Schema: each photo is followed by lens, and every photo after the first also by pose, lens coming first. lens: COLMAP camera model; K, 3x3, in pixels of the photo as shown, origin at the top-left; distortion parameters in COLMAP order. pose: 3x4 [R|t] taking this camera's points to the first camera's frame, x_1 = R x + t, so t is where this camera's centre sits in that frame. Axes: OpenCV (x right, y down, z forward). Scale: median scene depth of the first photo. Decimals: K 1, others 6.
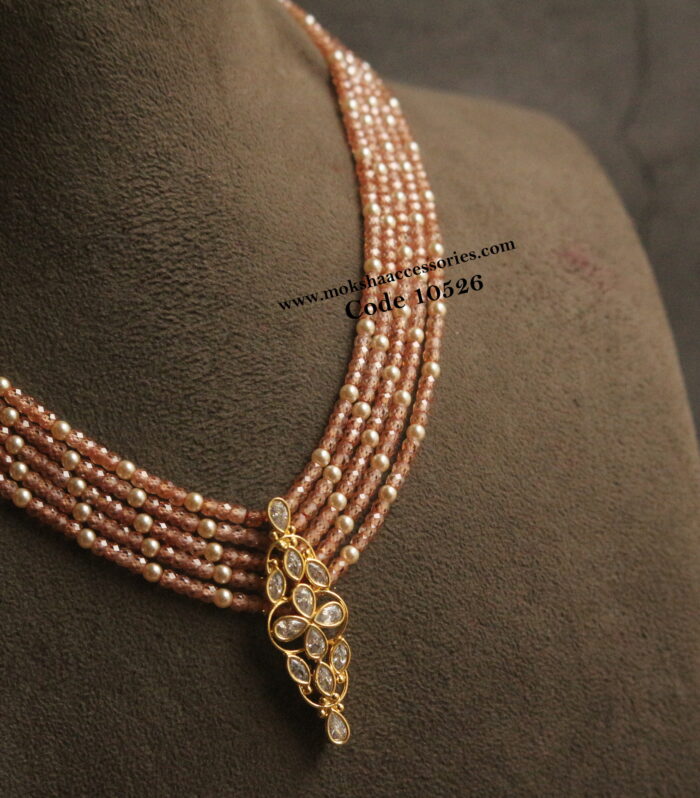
lens RADIAL K [[3152.3, 0, 353.9], [0, 3152.3, 394.6], [0, 0, 1]] dist [0.027152, 0.000000]
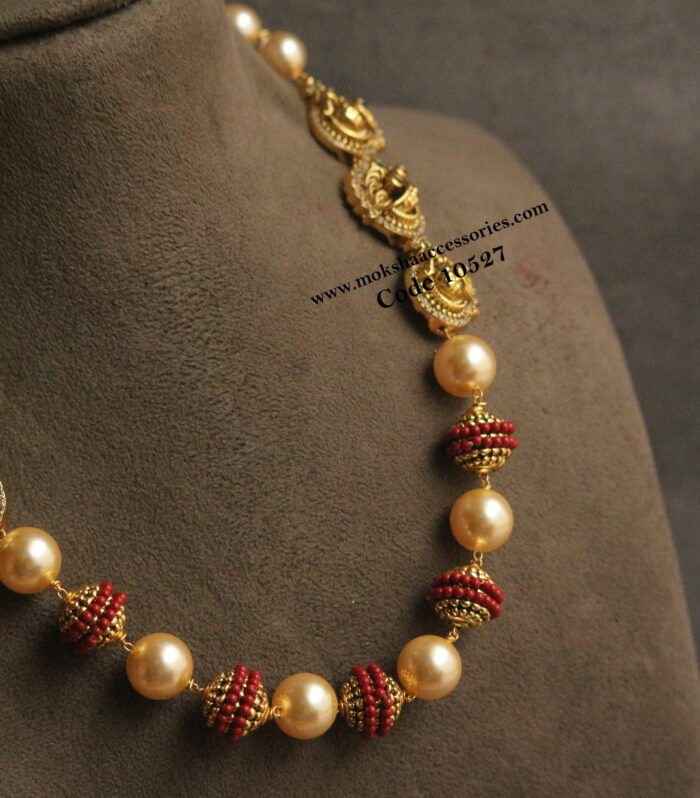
lens RADIAL K [[3152.3, 0, 341.9], [0, 3152.3, 402.9], [0, 0, 1]] dist [0.027152, 0.000000]
pose [[0.991757, -0.048800, 0.118478, -0.136325], [0.039850, 0.996252, 0.076767, -0.091999], [-0.121781, -0.071413, 0.989985, -0.084688]]
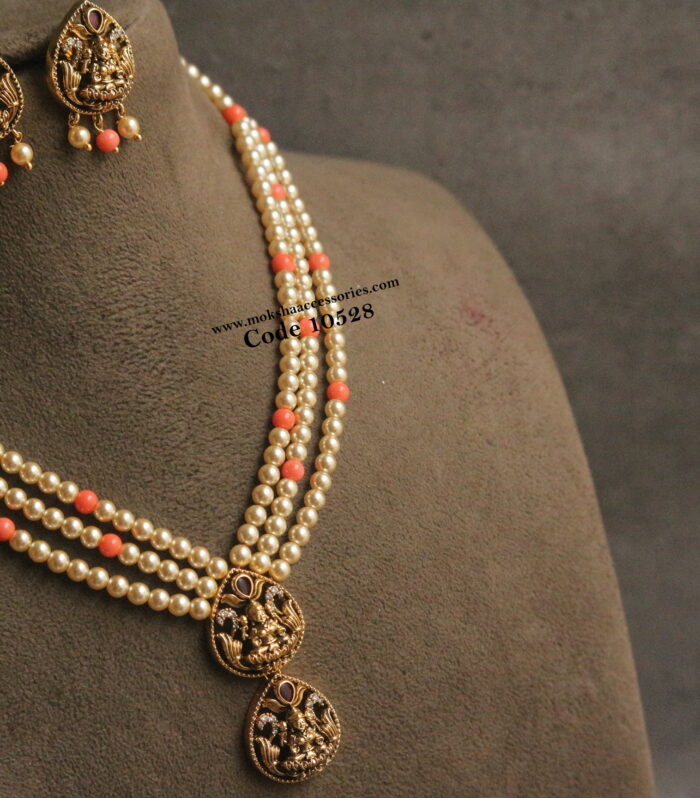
lens RADIAL K [[3152.3, 0, 346.8], [0, 3152.3, 400.0], [0, 0, 1]] dist [0.027152, 0.000000]
pose [[0.989862, -0.048402, 0.133530, -0.138205], [0.043673, 0.998318, 0.038122, -0.061475], [-0.135151, -0.031904, 0.990311, -0.126214]]
